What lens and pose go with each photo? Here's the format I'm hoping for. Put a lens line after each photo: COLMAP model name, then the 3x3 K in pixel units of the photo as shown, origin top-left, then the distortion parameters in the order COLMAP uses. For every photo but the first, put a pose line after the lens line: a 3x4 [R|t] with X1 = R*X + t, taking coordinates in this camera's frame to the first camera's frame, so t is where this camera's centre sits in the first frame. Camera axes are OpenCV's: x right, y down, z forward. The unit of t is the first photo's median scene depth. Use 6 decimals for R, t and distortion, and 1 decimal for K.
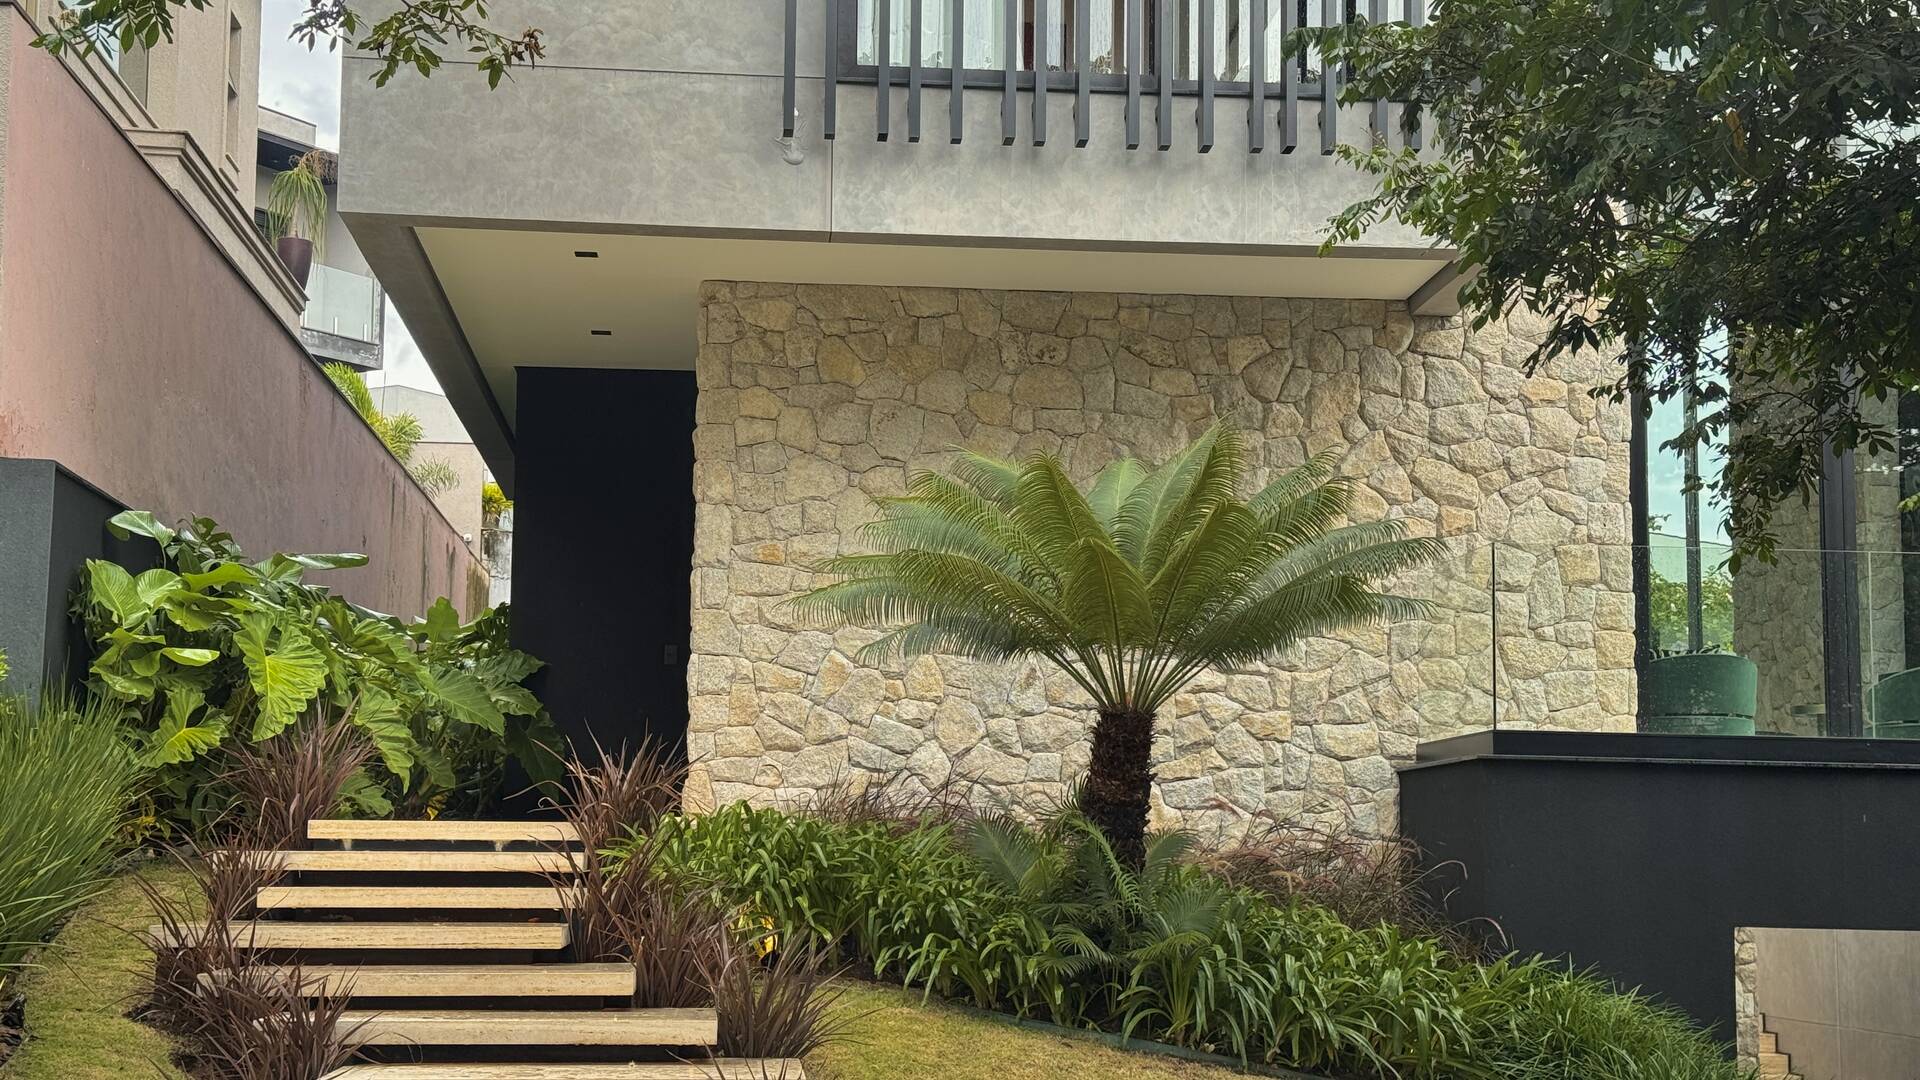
lens RADIAL K [[2630.9, 0, 958.6], [0, 2630.9, 548.8], [0, 0, 1]] dist [0.100164, 0.000000]
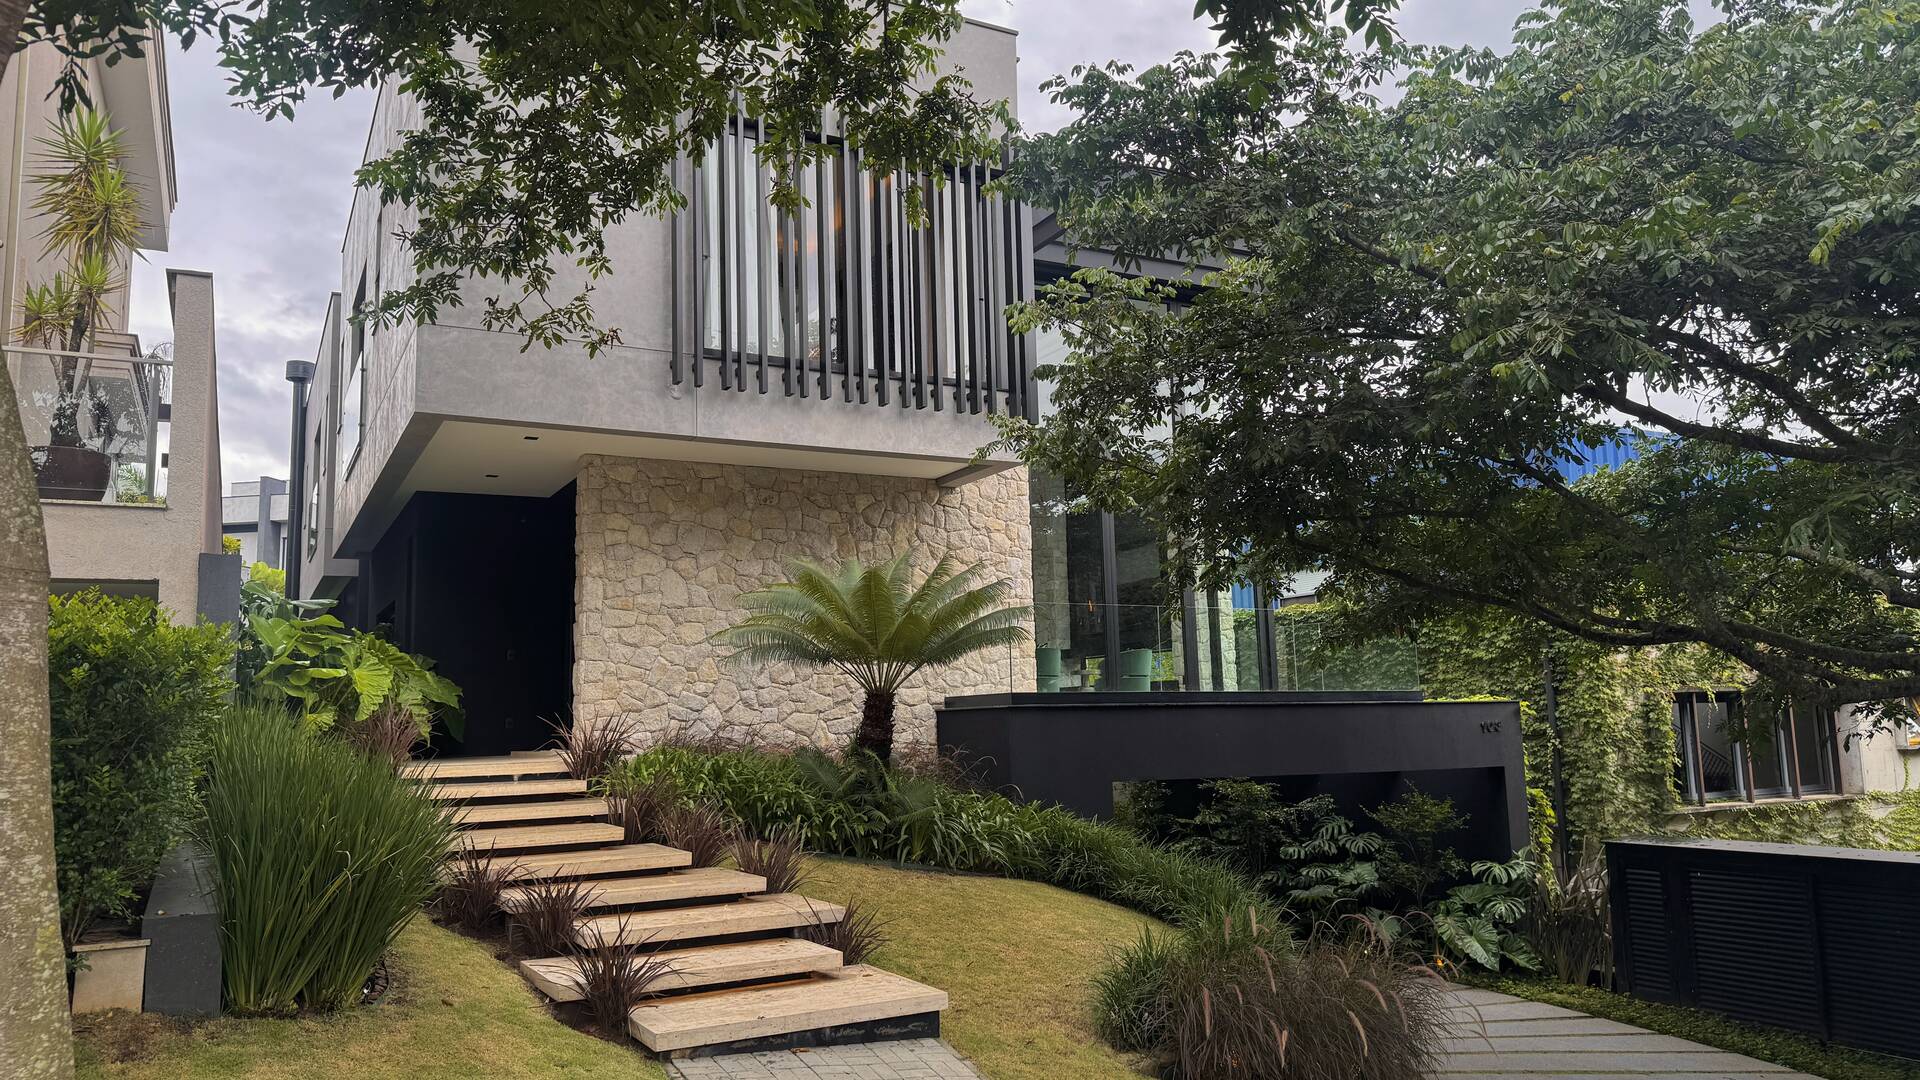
lens RADIAL K [[1311.9, 0, 964.8], [0, 1311.9, 526.7], [0, 0, 1]] dist [0.053139, -0.002457]
pose [[0.915857, 0.023118, 0.400839, -0.222470], [-0.010920, 0.999406, -0.032687, -0.024725], [-0.401357, 0.025559, 0.915565, 0.061206]]
